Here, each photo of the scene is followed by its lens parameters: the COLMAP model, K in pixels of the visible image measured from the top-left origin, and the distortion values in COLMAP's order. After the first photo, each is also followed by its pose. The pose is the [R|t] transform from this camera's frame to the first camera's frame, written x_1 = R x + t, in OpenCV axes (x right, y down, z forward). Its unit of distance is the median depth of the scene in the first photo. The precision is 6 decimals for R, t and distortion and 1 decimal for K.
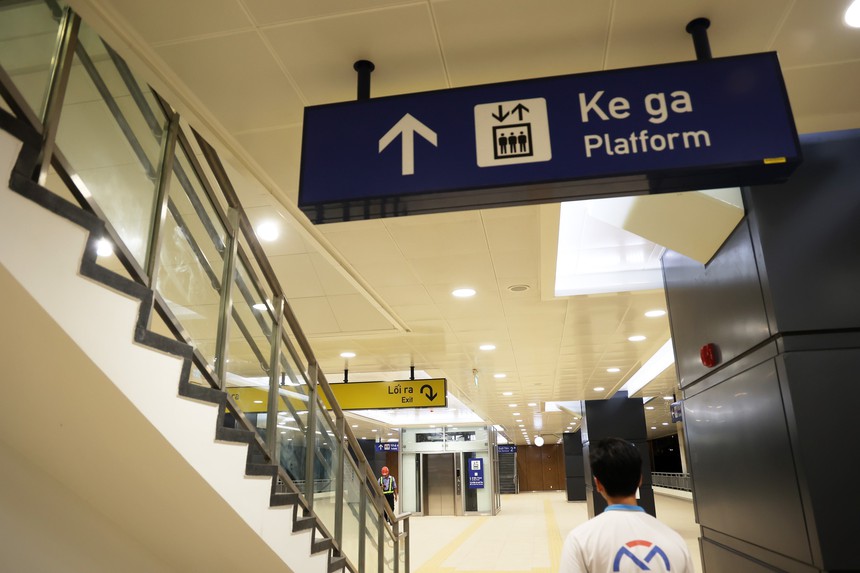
lens RADIAL K [[586.4, 0, 430.0], [0, 586.4, 286.5], [0, 0, 1]] dist [-0.037512, 0.004997]
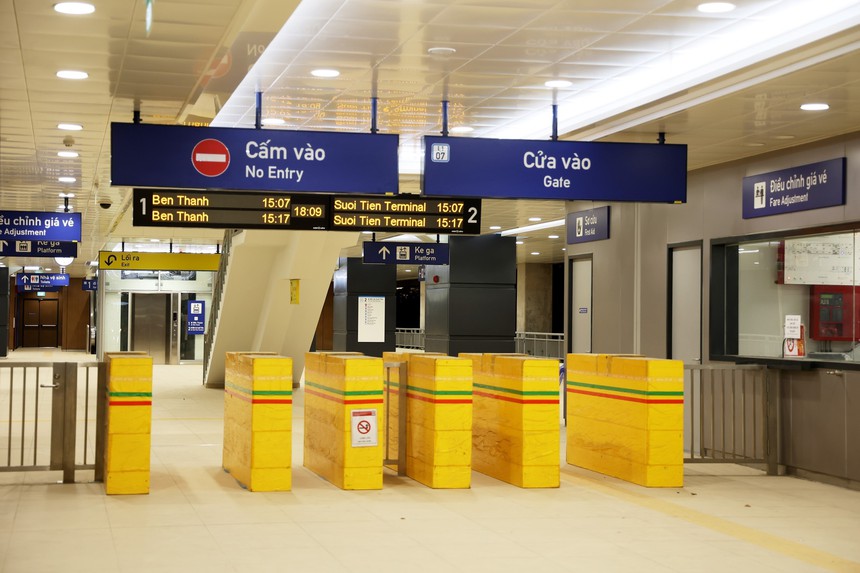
lens RADIAL K [[1599.6, 0, 430.0], [0, 1599.6, 286.5], [0, 0, 1]] dist [0.010524, 0.042087]
pose [[0.920446, 0.036869, 0.389128, -0.729817], [-0.143392, 0.957982, 0.248412, -0.498551], [-0.363619, -0.284448, 0.887057, -1.671731]]
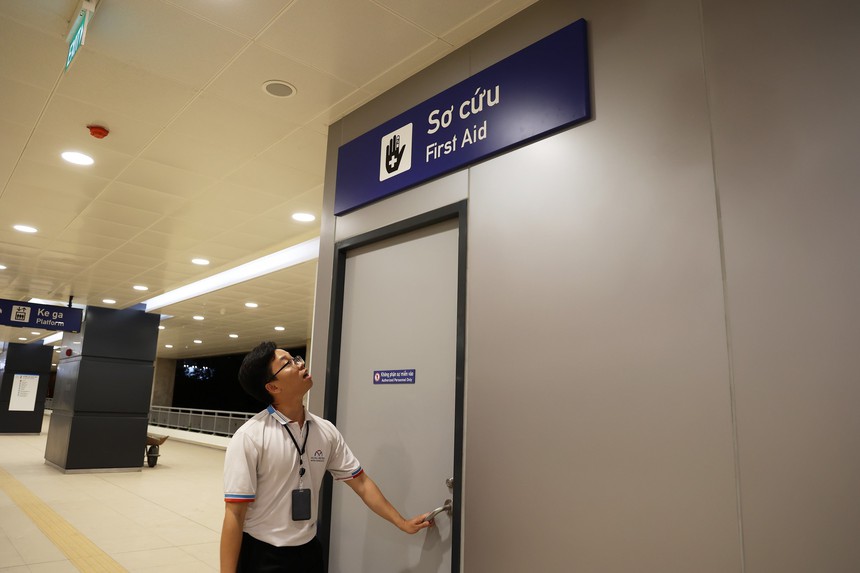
lens RADIAL K [[586.4, 0, 430.0], [0, 586.4, 286.5], [0, 0, 1]] dist [-0.037512, 0.004997]
pose [[0.612126, 0.198631, 0.765407, -0.193212], [-0.278265, 0.960135, -0.026626, -0.170159], [-0.740183, -0.196688, 0.642996, -0.589116]]
